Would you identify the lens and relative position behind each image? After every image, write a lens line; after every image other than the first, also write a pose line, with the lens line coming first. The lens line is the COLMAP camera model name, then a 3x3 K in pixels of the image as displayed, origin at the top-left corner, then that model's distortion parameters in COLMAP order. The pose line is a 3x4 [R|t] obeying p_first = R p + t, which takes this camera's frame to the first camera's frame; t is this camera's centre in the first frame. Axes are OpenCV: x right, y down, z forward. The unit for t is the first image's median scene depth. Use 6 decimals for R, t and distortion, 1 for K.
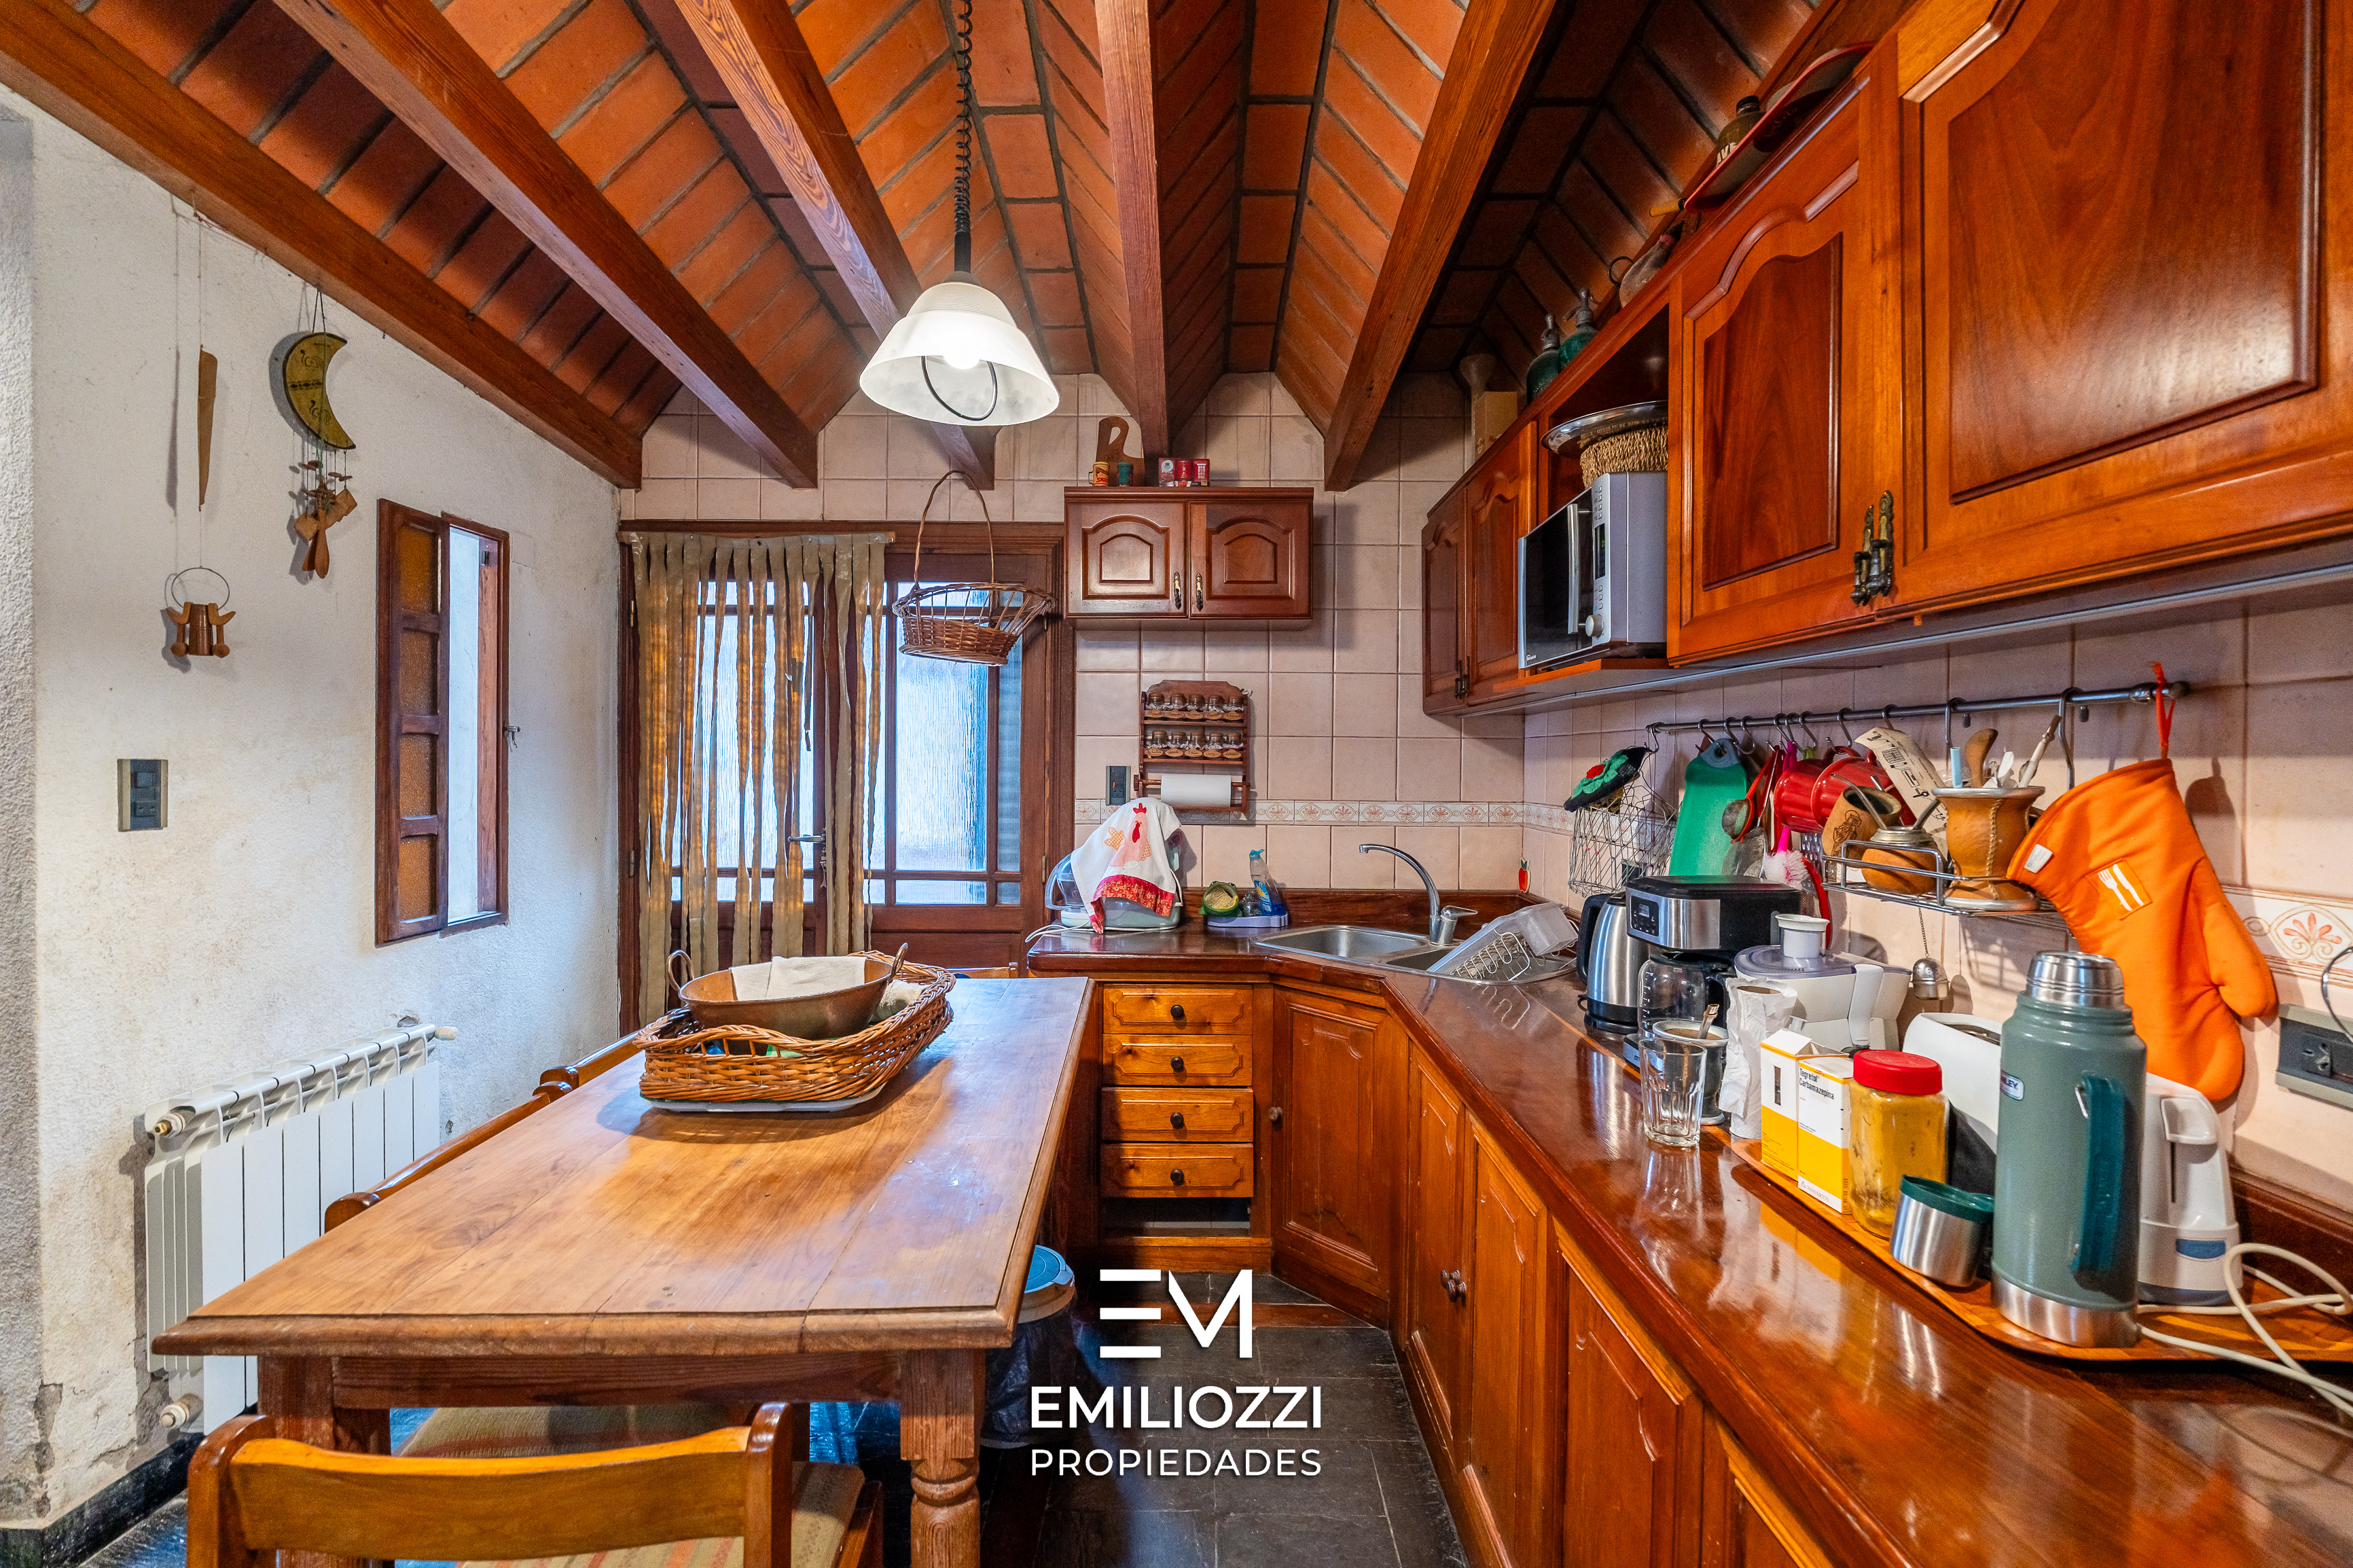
lens RADIAL K [[1014.2, 0, 1178.1], [0, 1014.2, 777.6], [0, 0, 1]] dist [-0.002051, 0.000027]
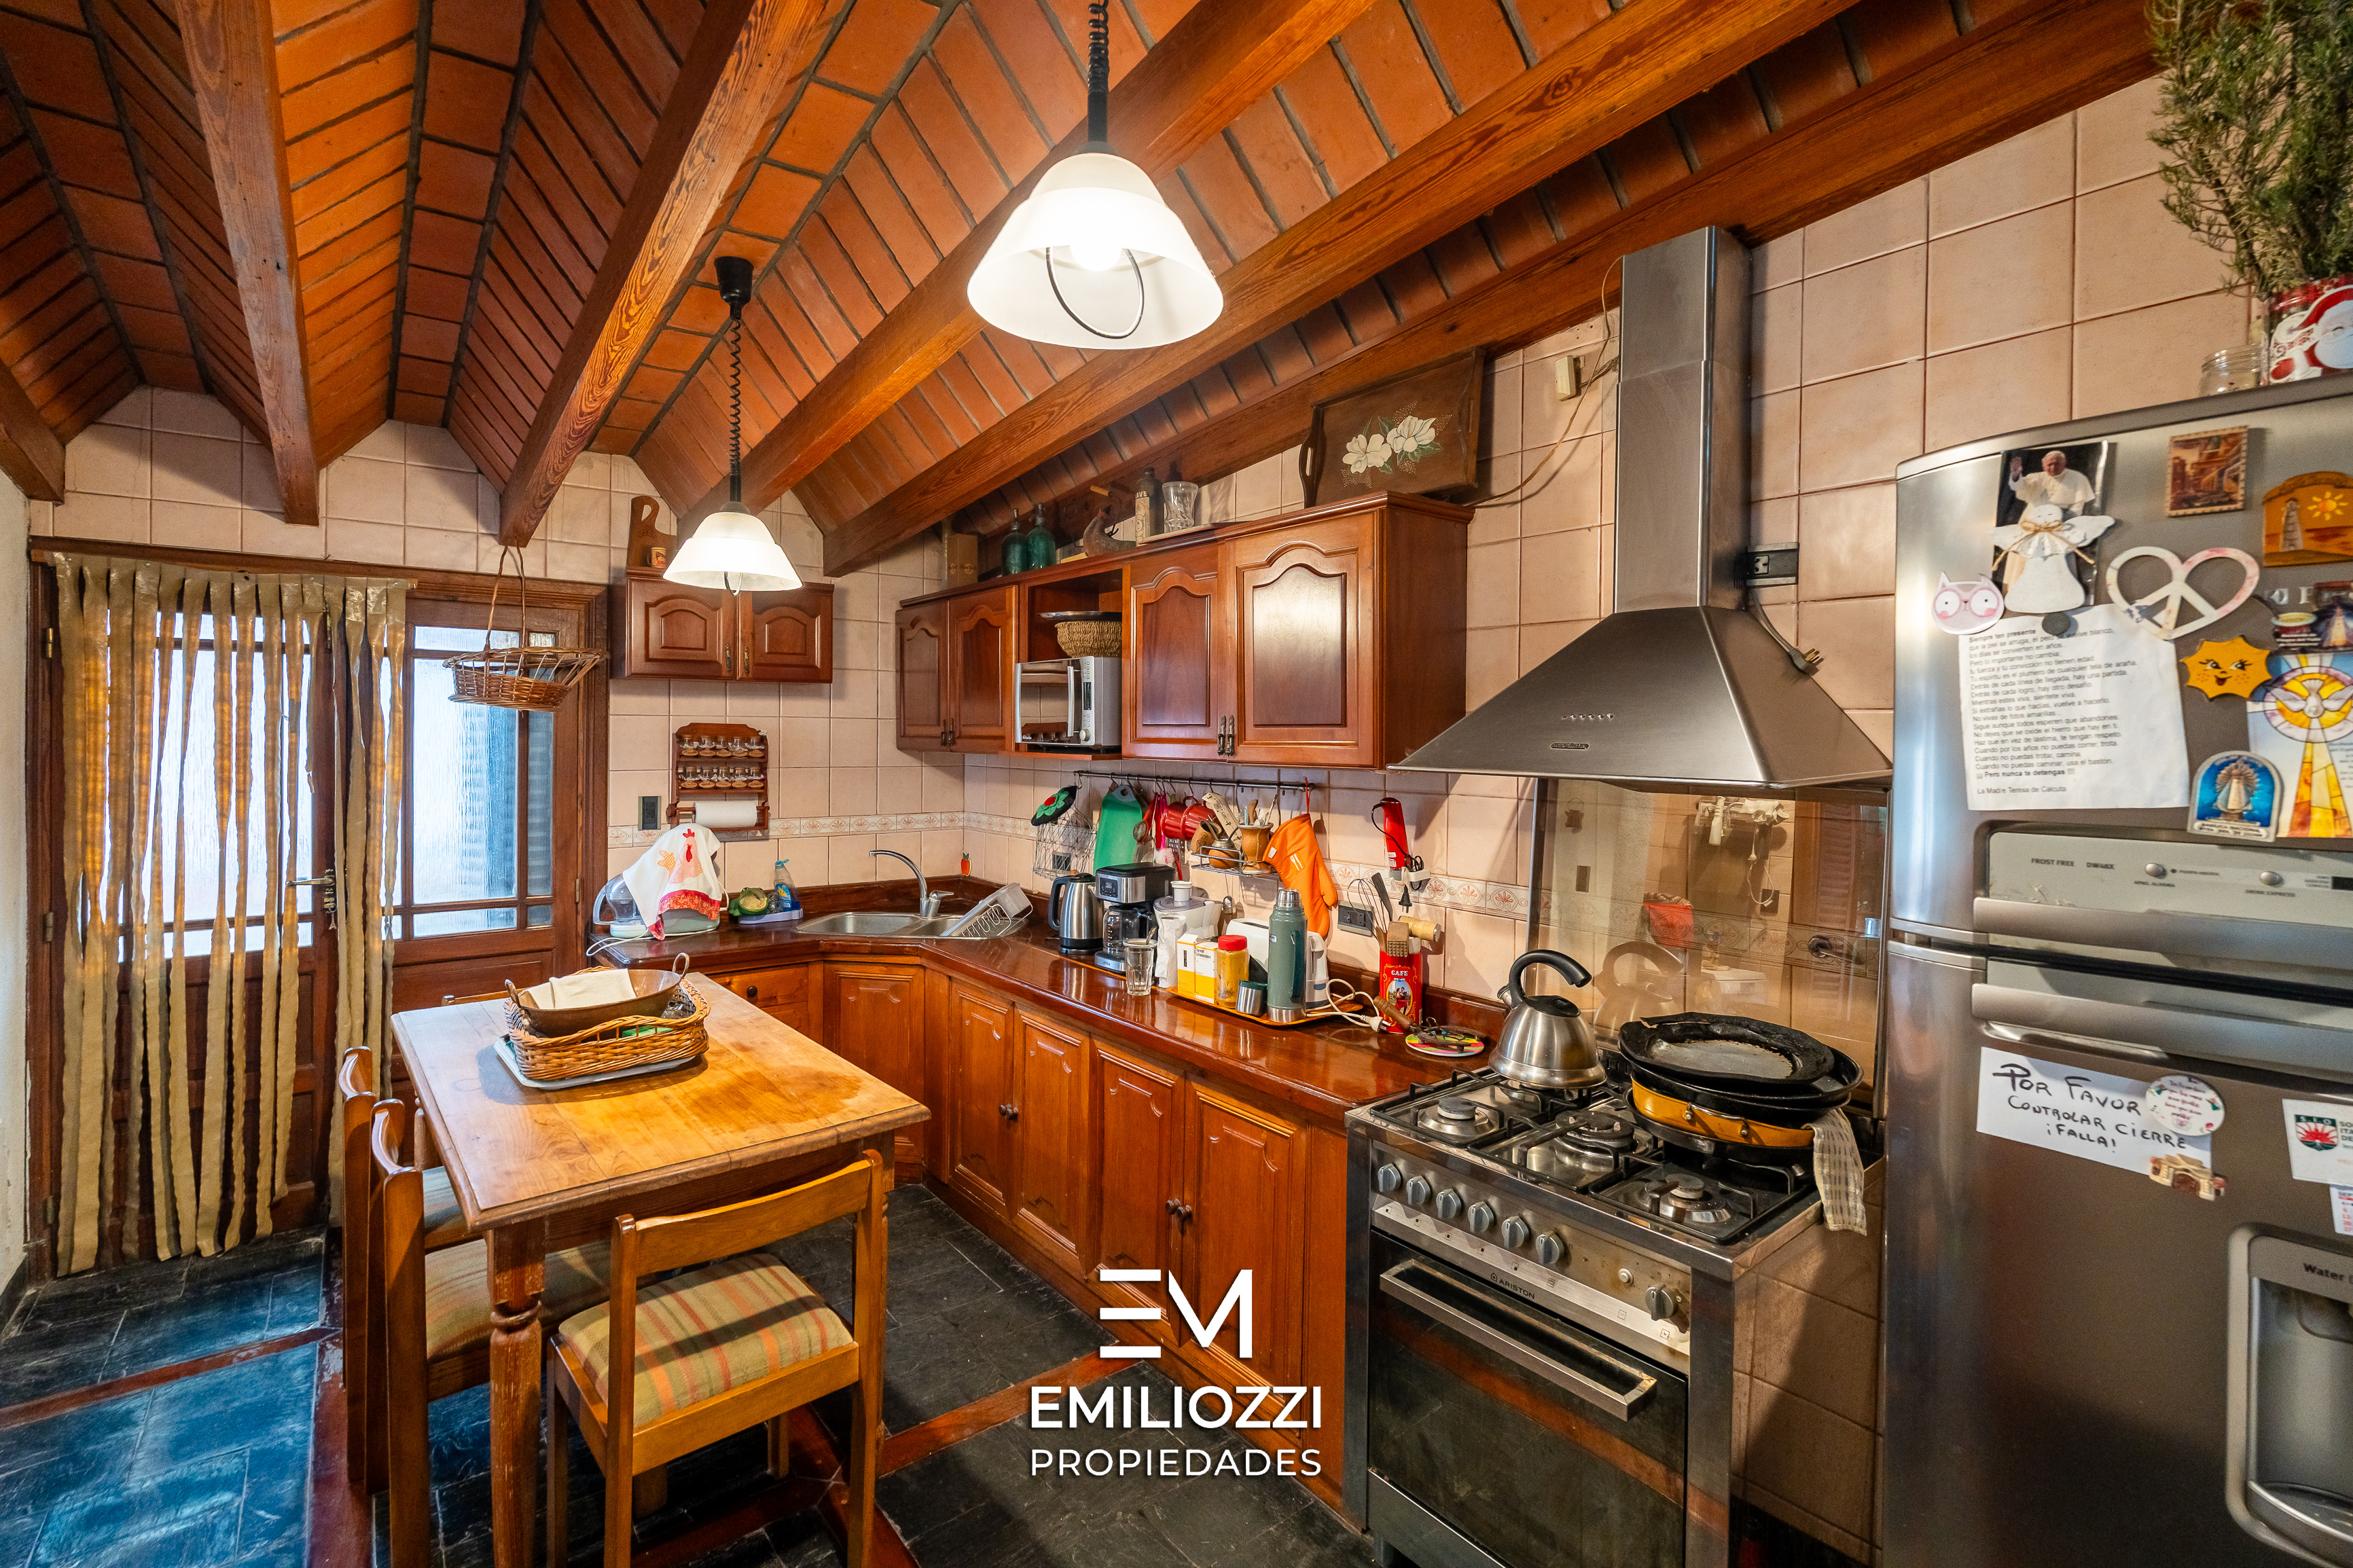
lens RADIAL K [[1045.6, 0, 1166.1], [0, 1045.6, 757.9], [0, 0, 1]] dist [-0.002605, -0.001026]
pose [[0.783655, -0.012757, 0.621065, -0.354785], [0.006773, 0.999905, 0.011992, -0.068710], [-0.621159, -0.005191, 0.783667, -0.319749]]
